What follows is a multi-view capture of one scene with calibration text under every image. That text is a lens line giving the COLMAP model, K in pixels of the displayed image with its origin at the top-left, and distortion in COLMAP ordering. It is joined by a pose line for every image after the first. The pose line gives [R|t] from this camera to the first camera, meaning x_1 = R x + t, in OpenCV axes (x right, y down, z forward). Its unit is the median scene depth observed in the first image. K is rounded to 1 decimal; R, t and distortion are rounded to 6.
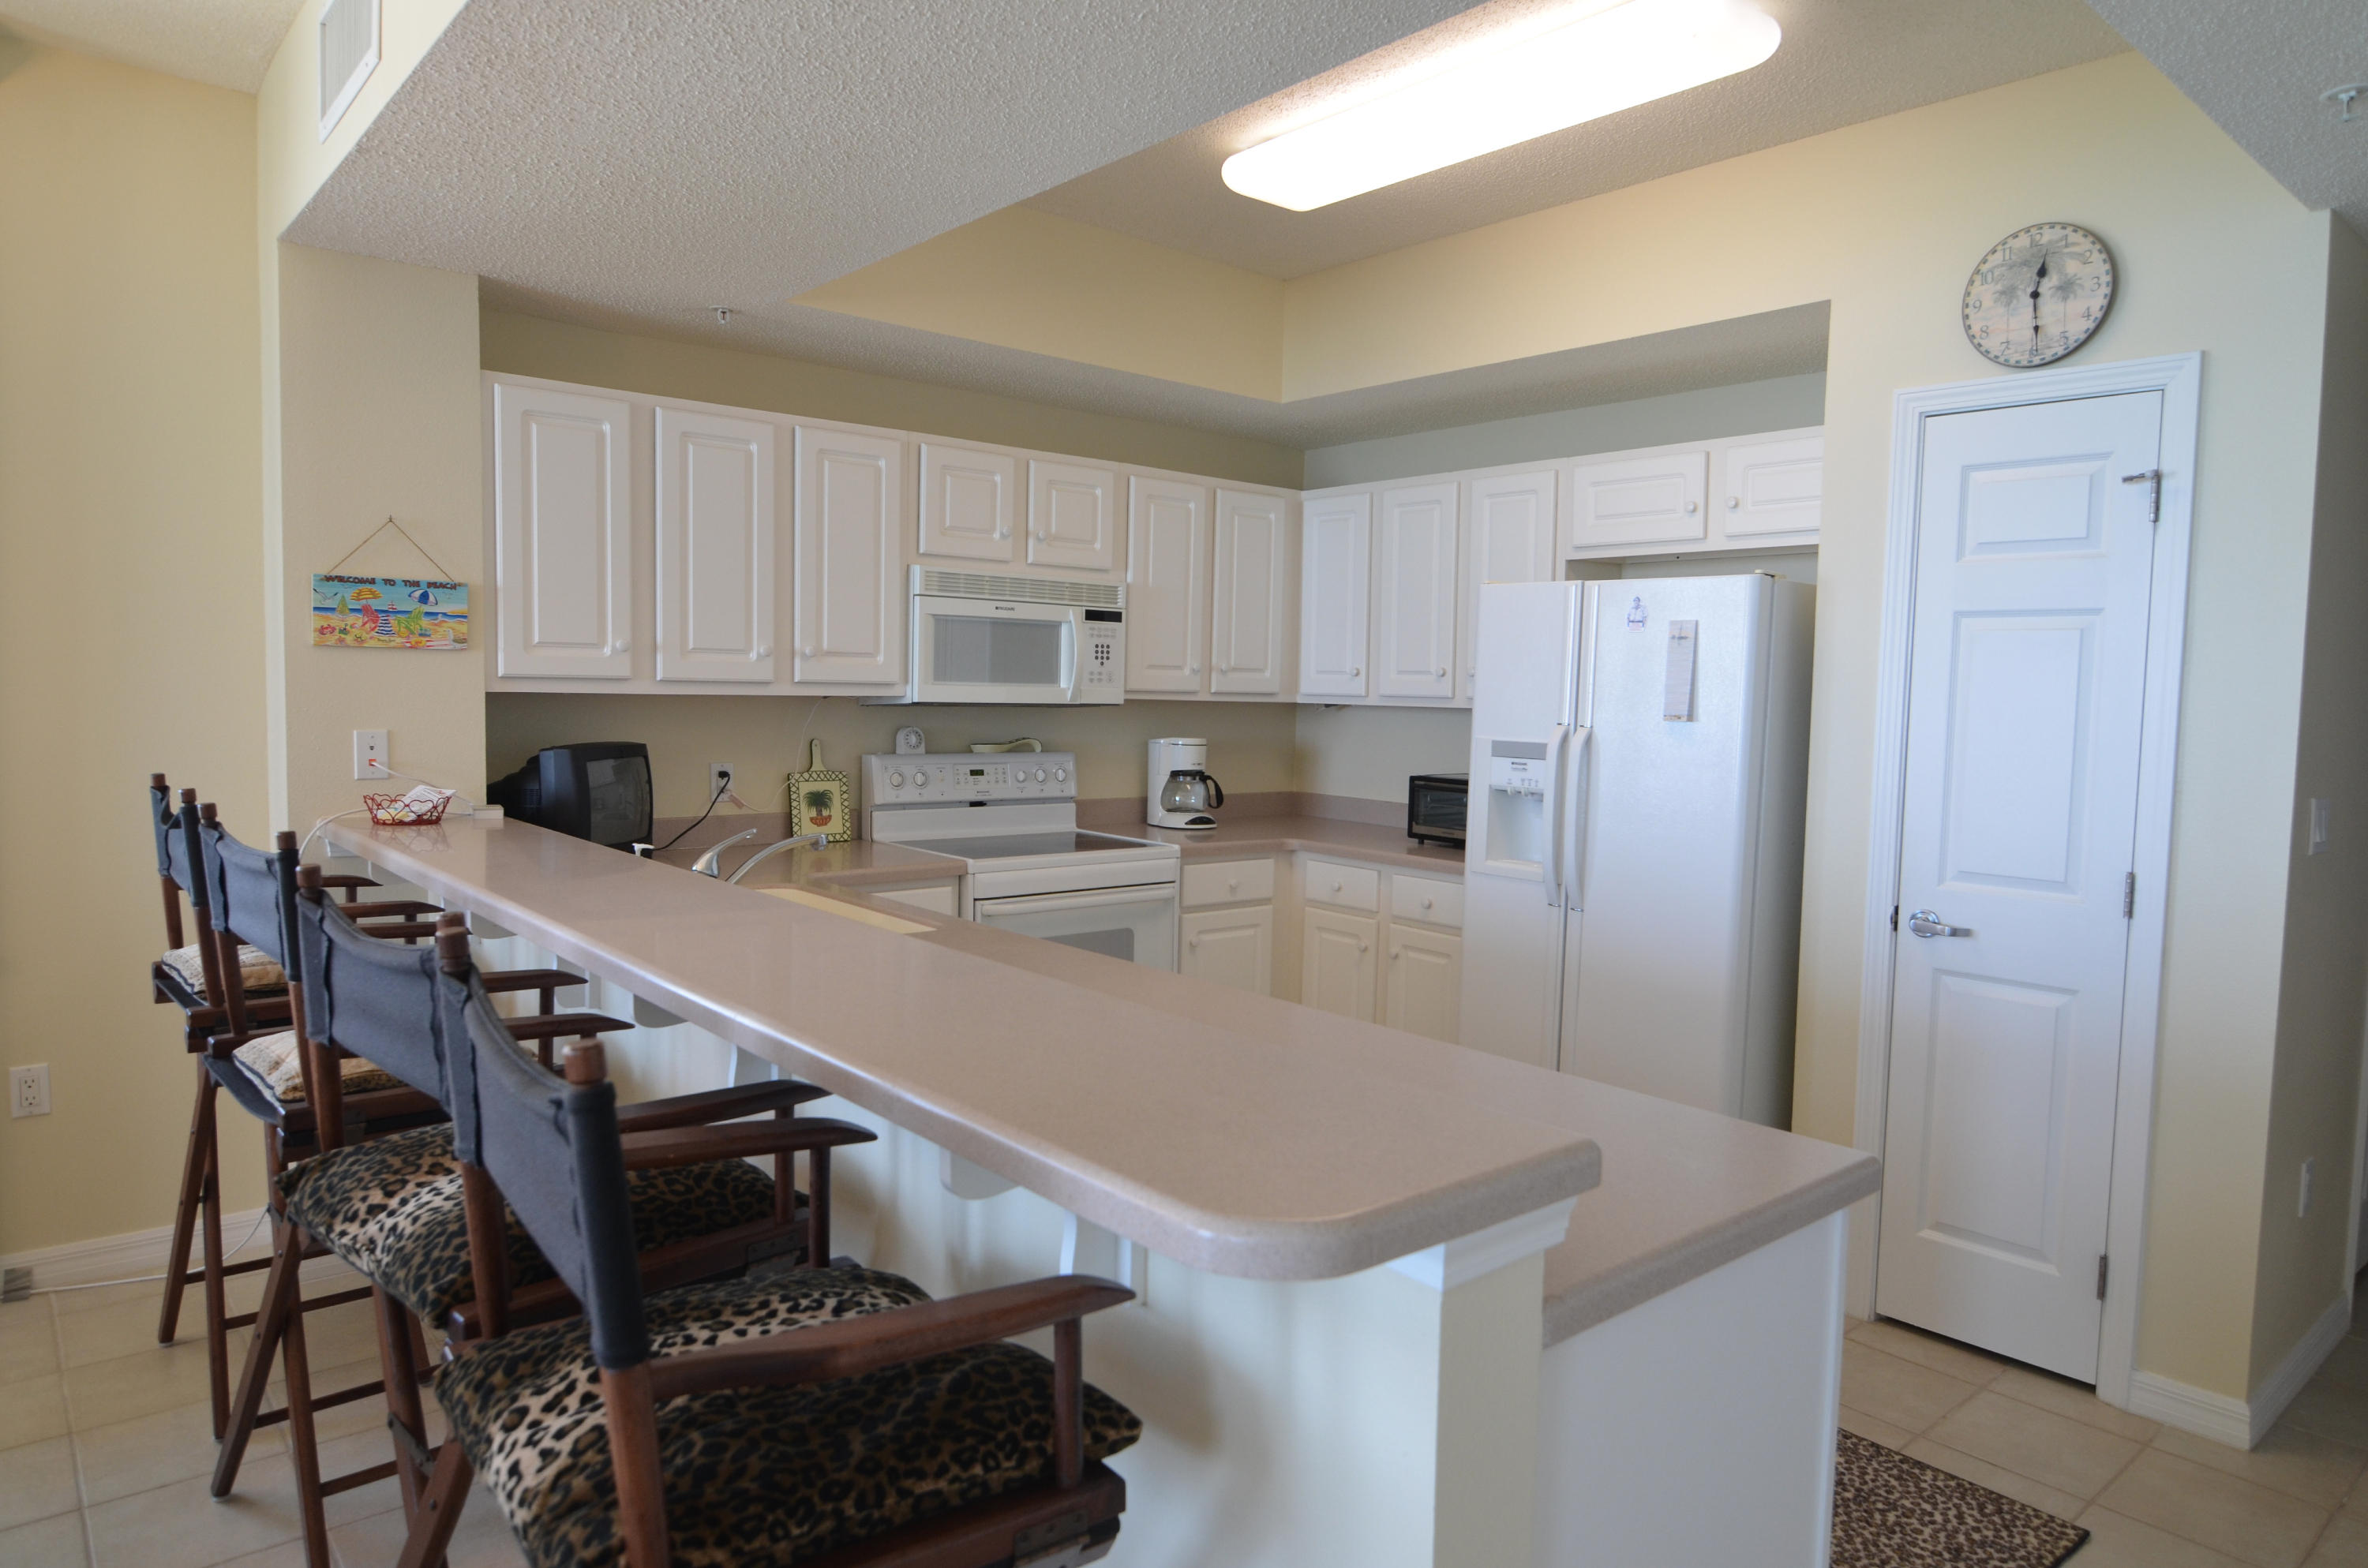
lens RADIAL K [[1457.1, 0, 1203.1], [0, 1457.1, 785.9], [0, 0, 1]] dist [-0.000695, -0.002245]
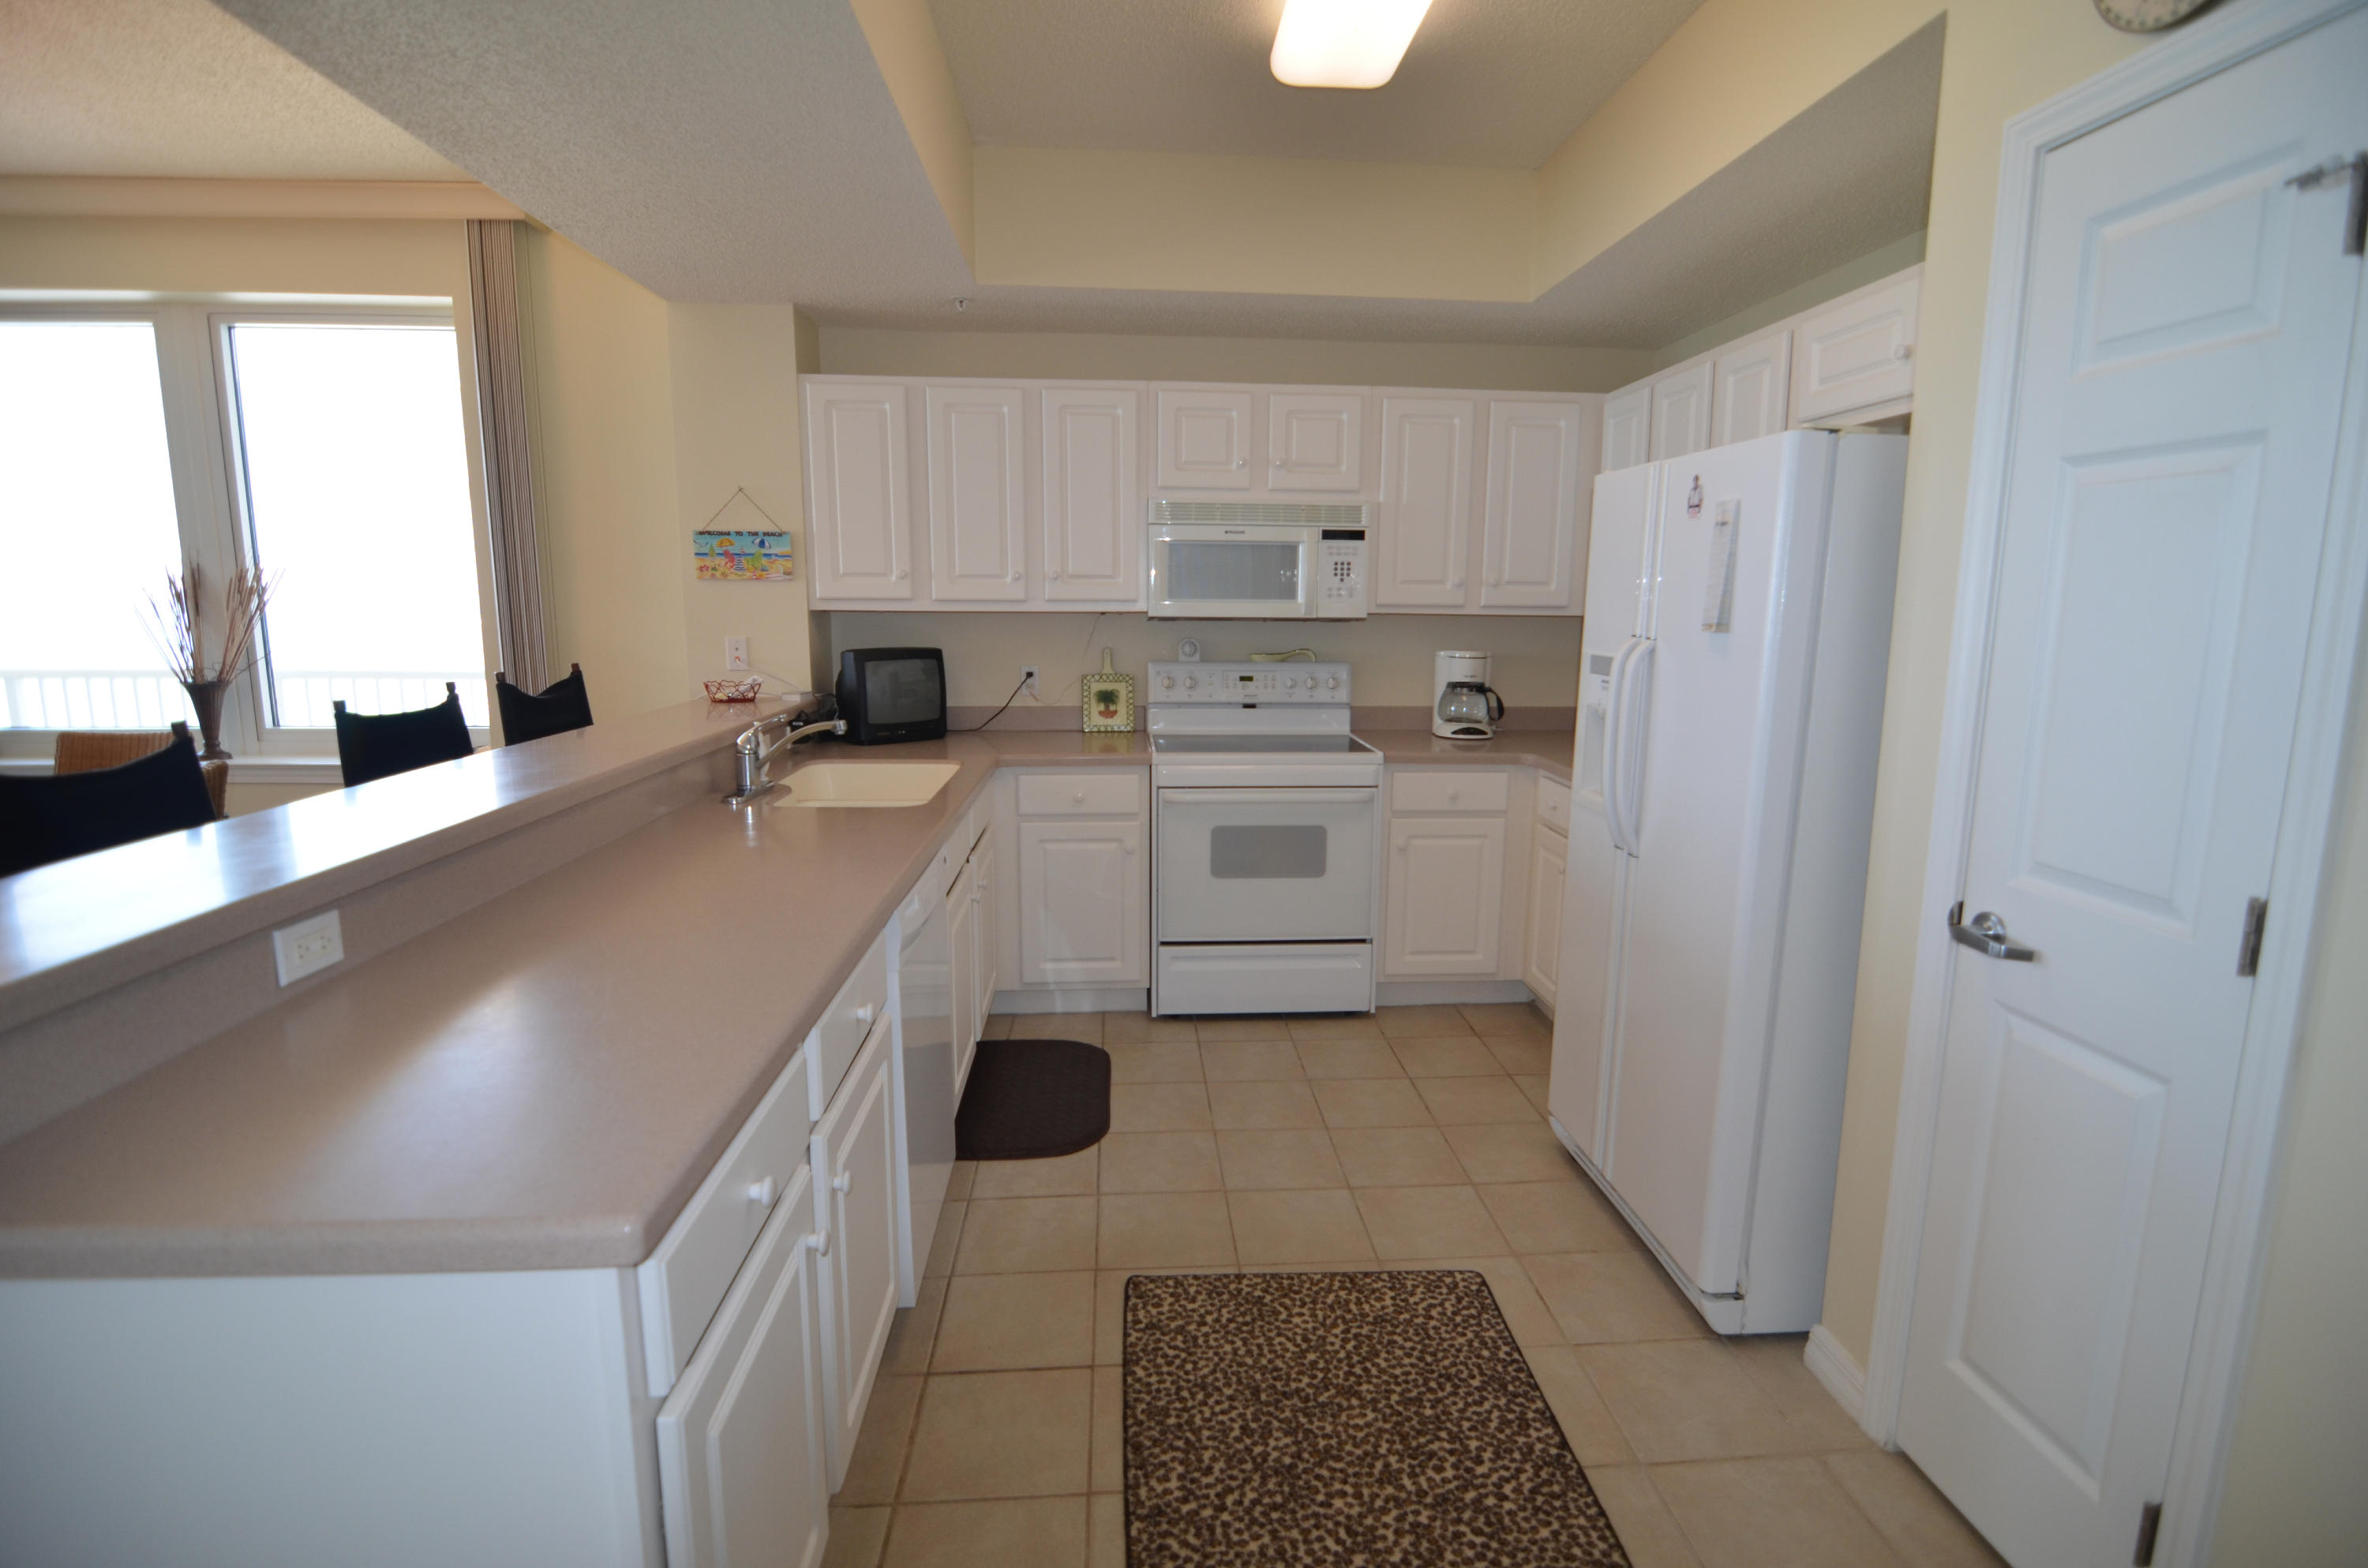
lens RADIAL K [[1136.9, 0, 1209.5], [0, 1136.9, 787.3], [0, 0, 1]] dist [-0.007642, -0.001399]
pose [[0.803717, 0.081421, -0.589414, 0.376946], [-0.031429, 0.995020, 0.094594, -0.008170], [0.594181, -0.057502, 0.802273, 0.271878]]
